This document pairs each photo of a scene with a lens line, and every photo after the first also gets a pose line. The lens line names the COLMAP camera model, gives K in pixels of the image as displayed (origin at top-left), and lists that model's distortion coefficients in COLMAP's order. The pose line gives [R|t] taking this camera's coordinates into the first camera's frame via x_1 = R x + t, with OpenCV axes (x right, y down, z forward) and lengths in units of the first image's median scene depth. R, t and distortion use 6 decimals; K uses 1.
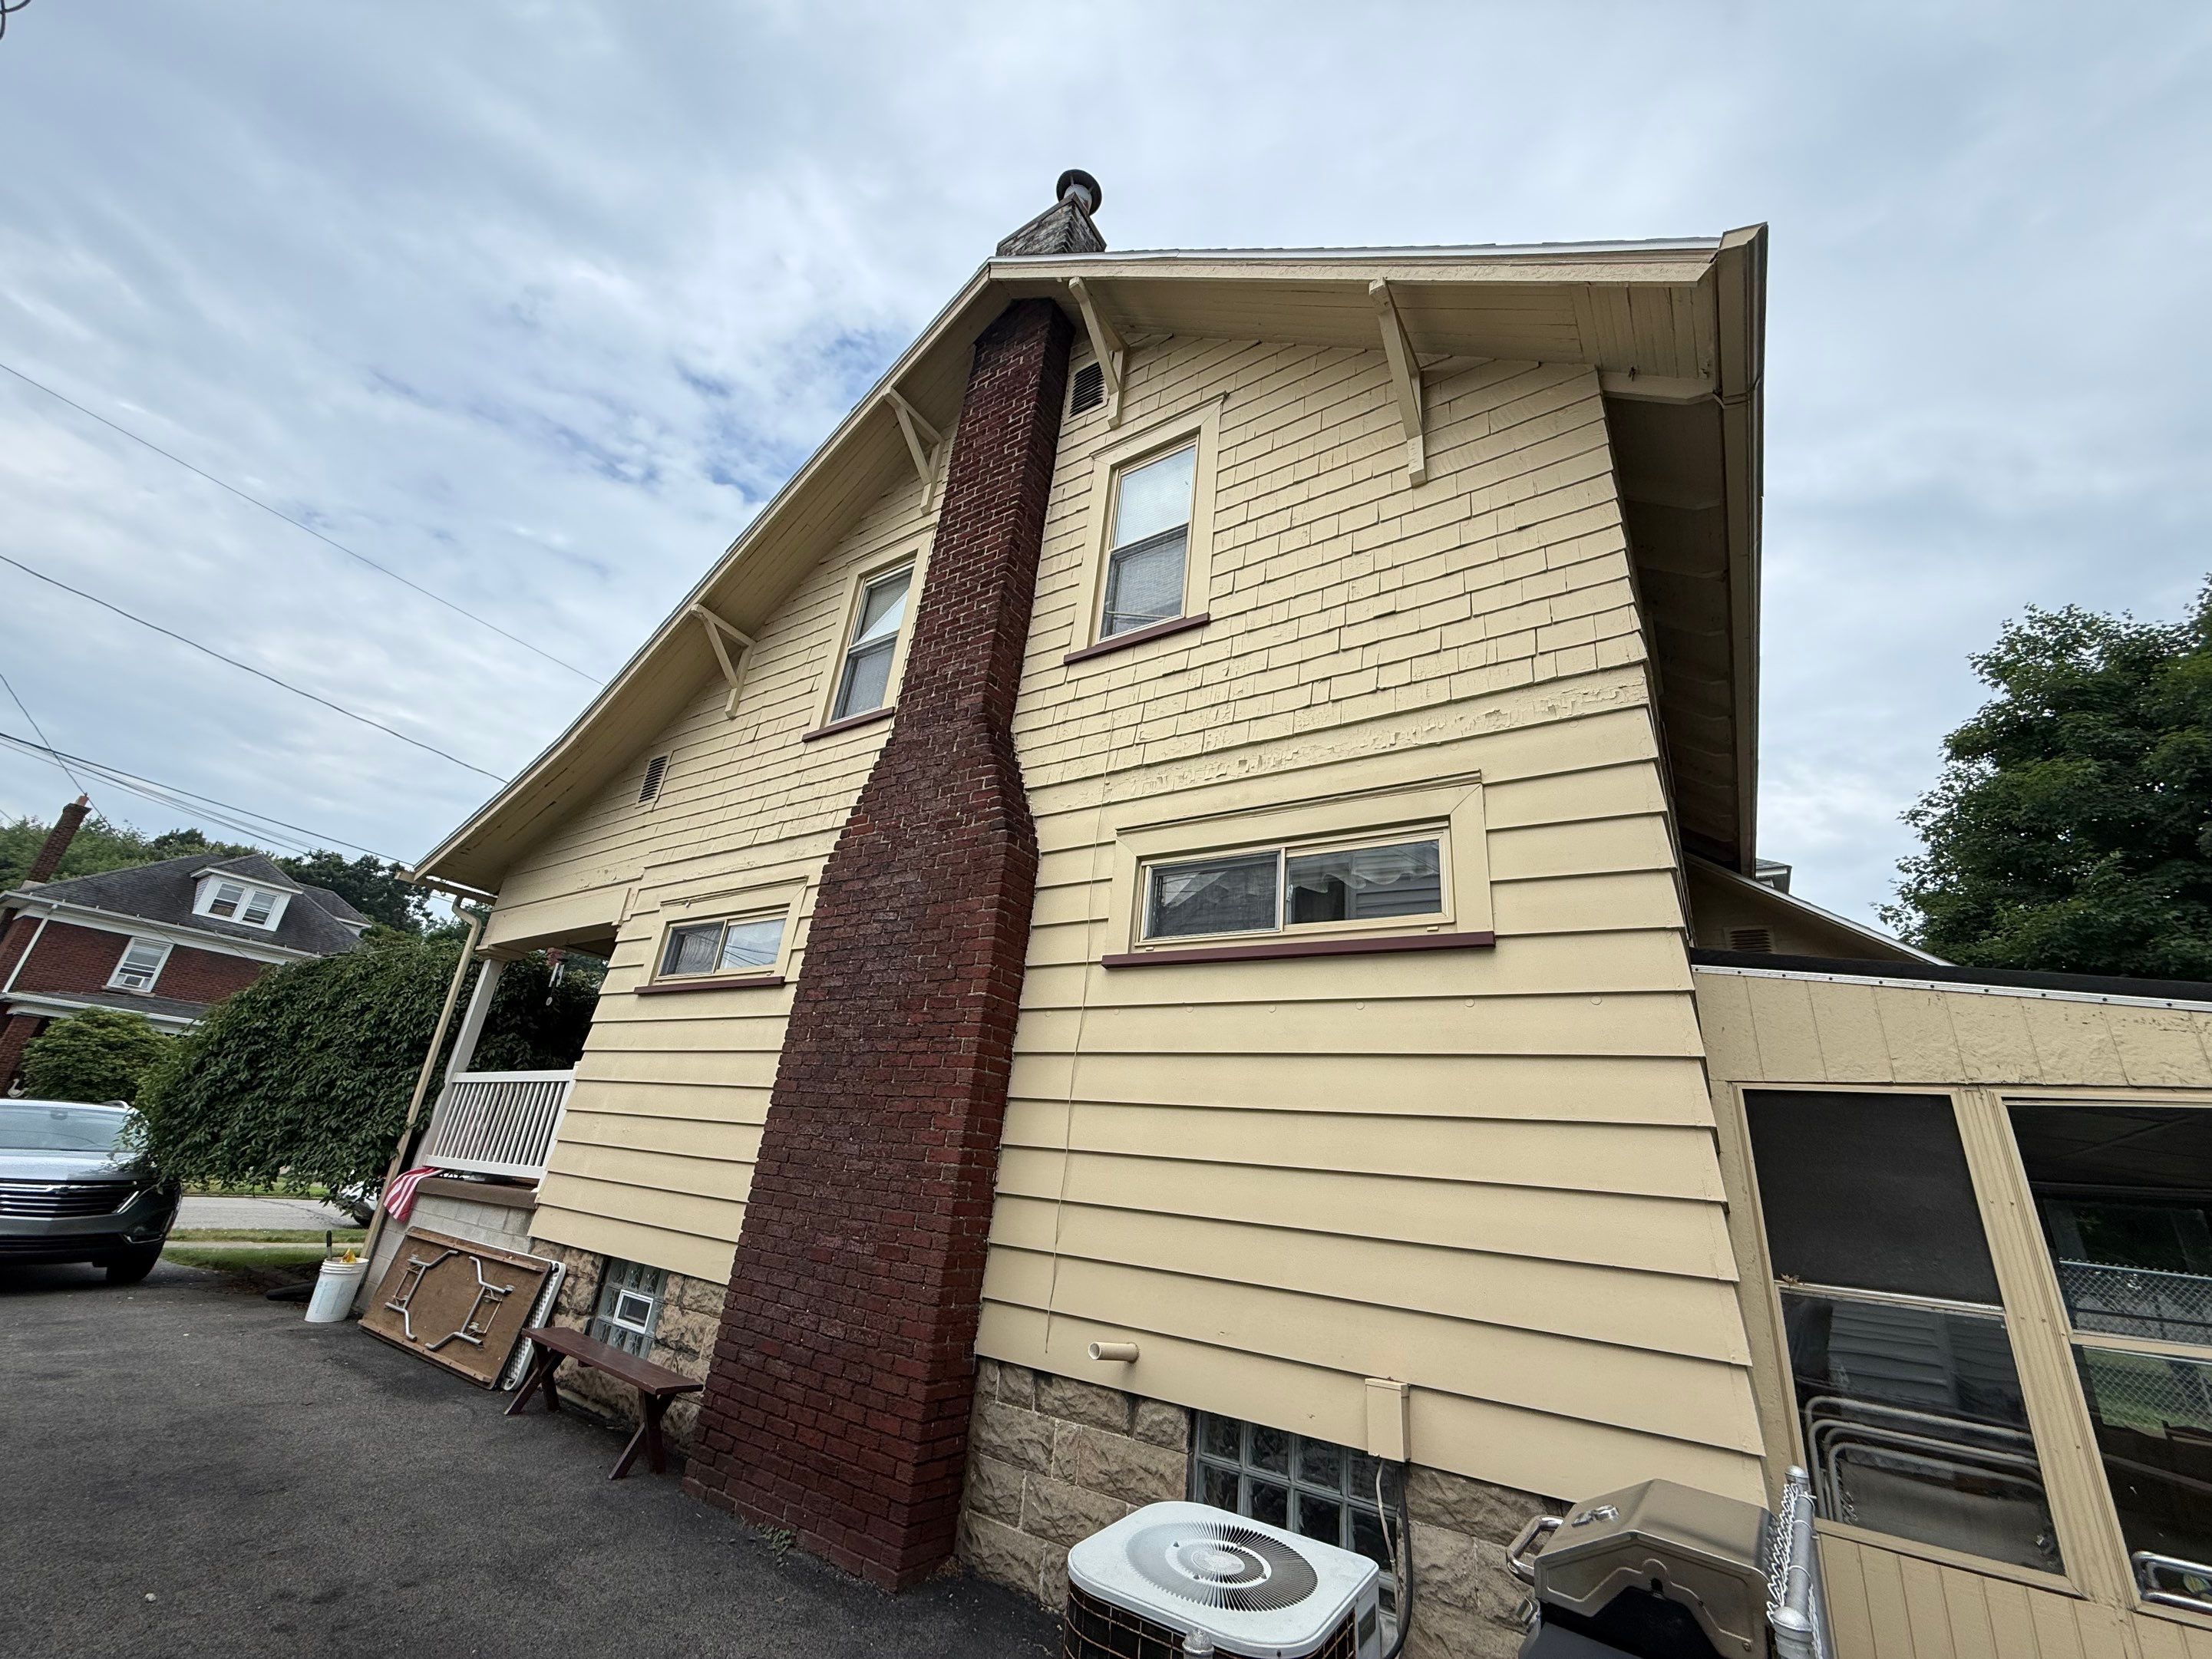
lens RADIAL K [[868.9, 0, 1111.1], [0, 868.9, 843.6], [0, 0, 1]] dist [-0.001455, -0.000049]
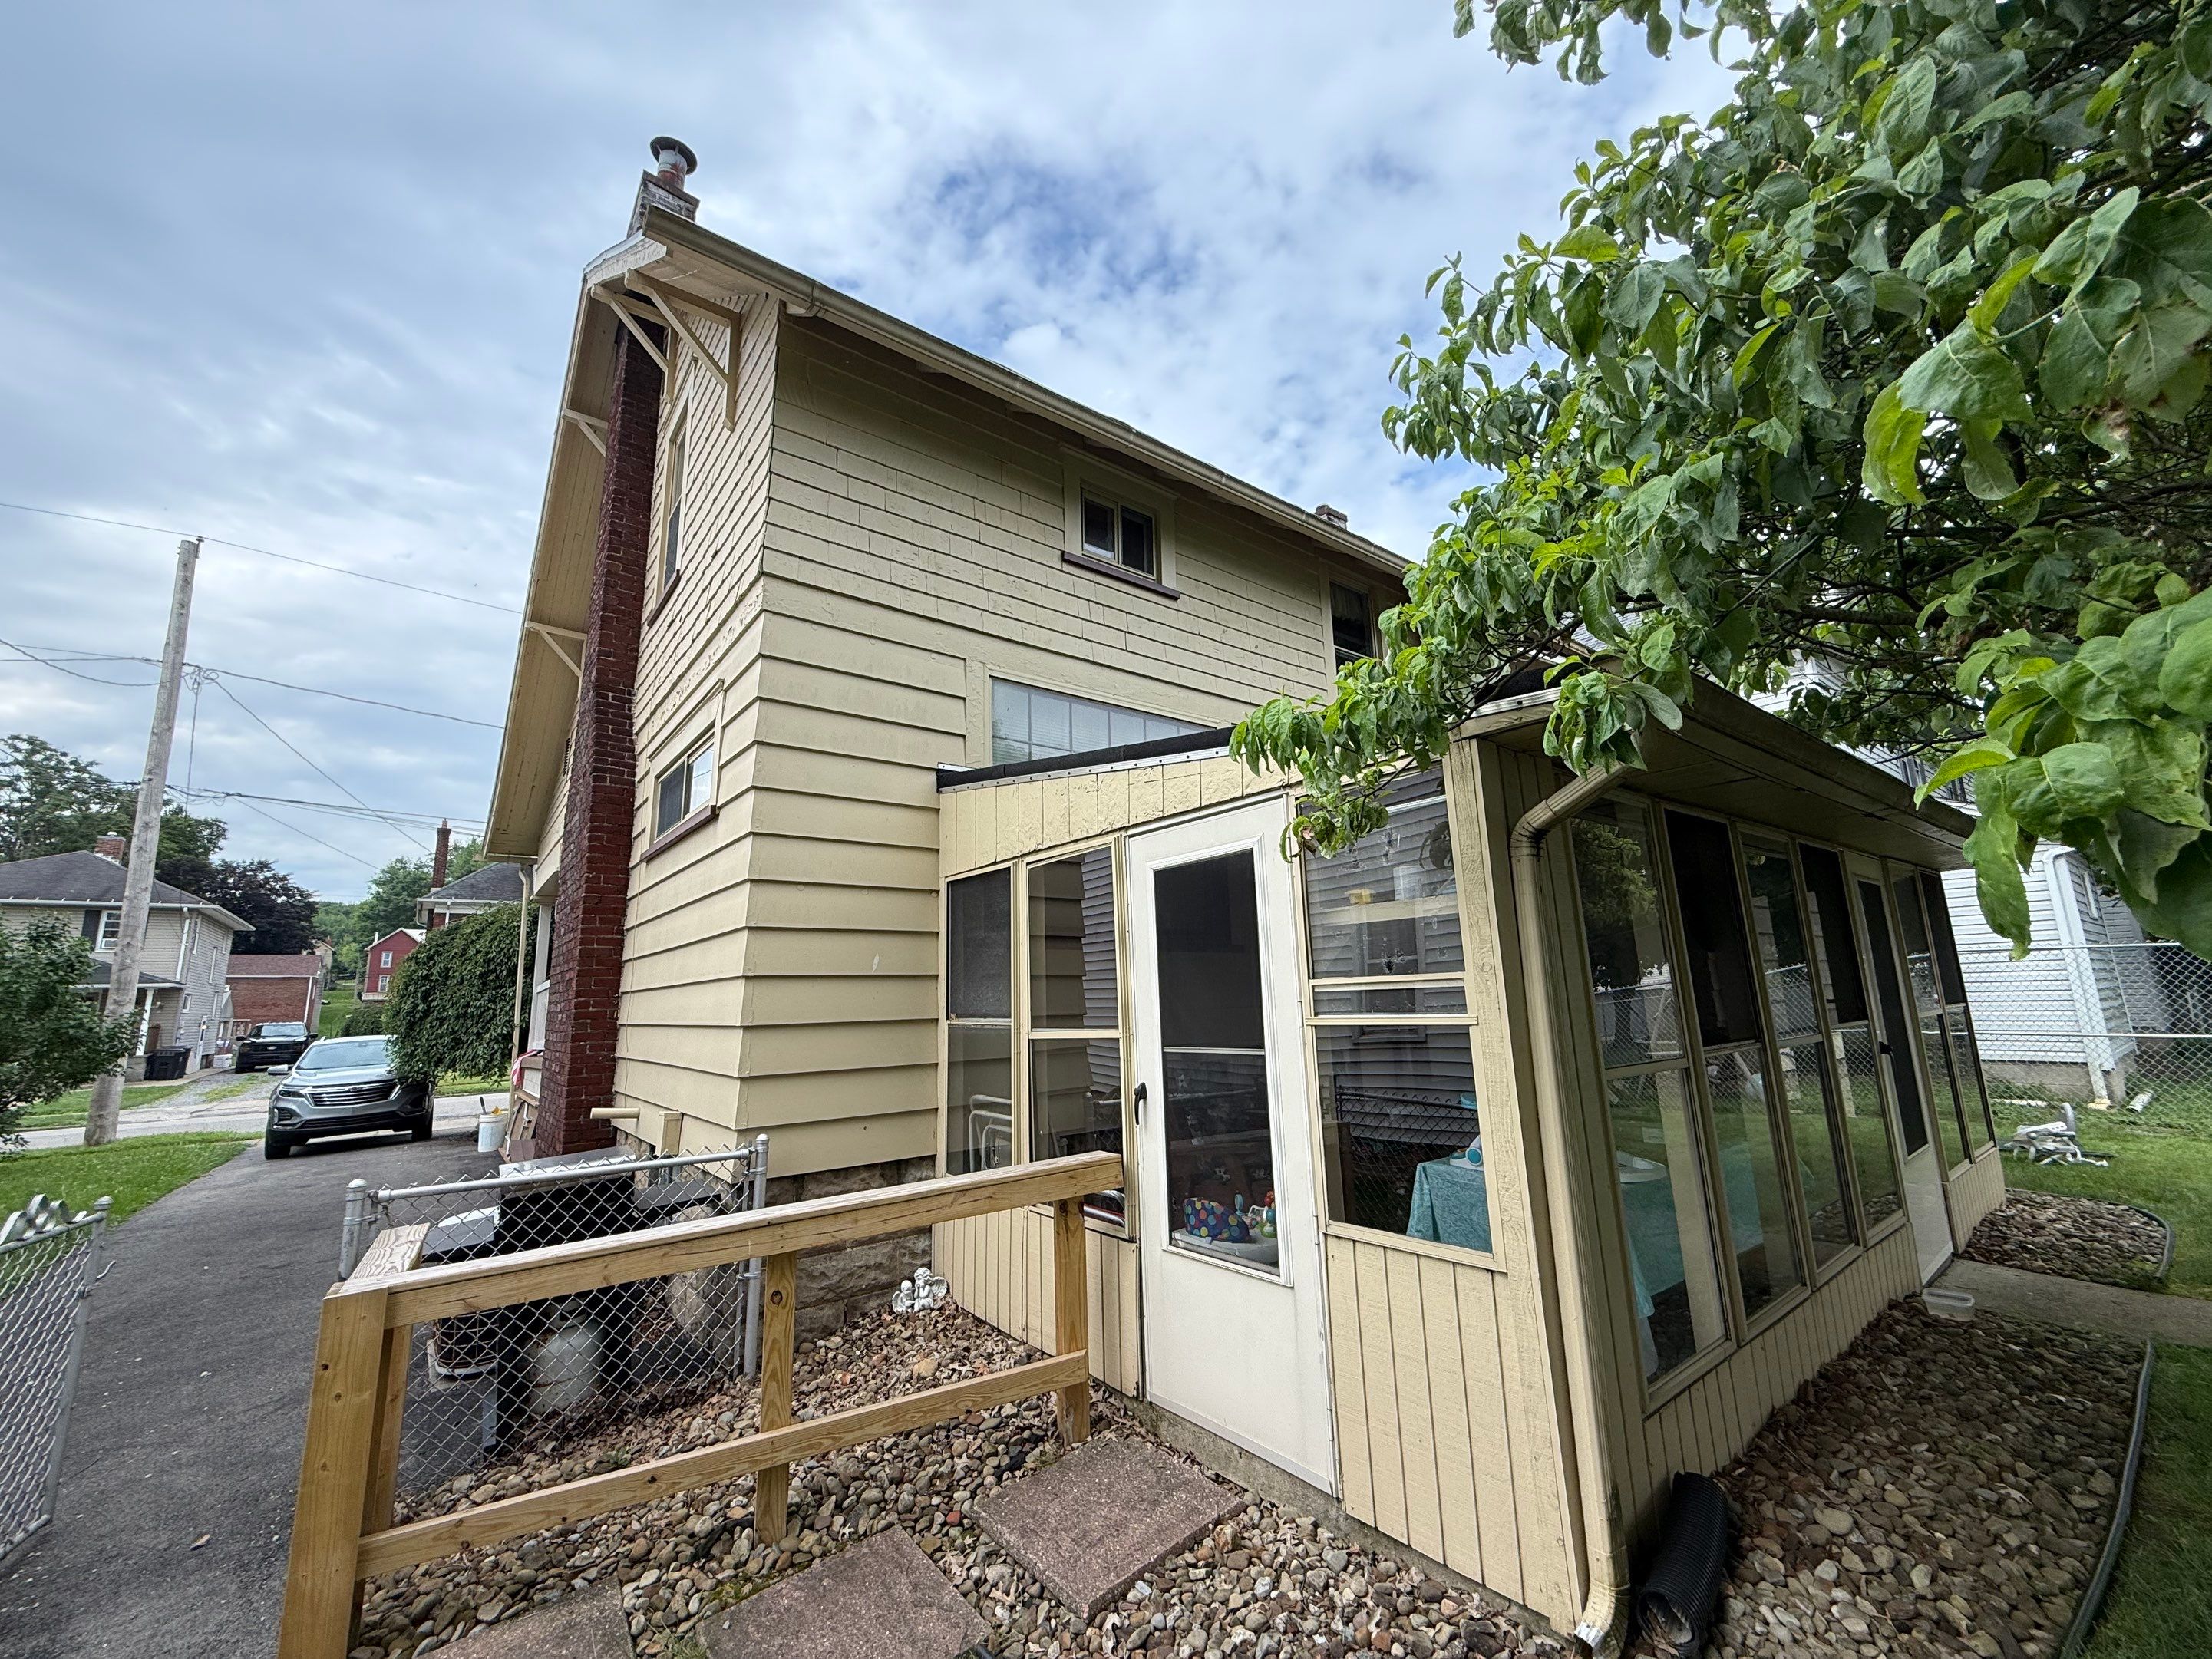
lens RADIAL K [[877.6, 0, 1076.1], [0, 877.6, 836.7], [0, 0, 1]] dist [0.000502, -0.000071]
pose [[0.935059, -0.179475, -0.305703, 0.810675], [0.229313, 0.963872, 0.135524, 0.054388], [0.270335, -0.196824, 0.942433, -0.090728]]
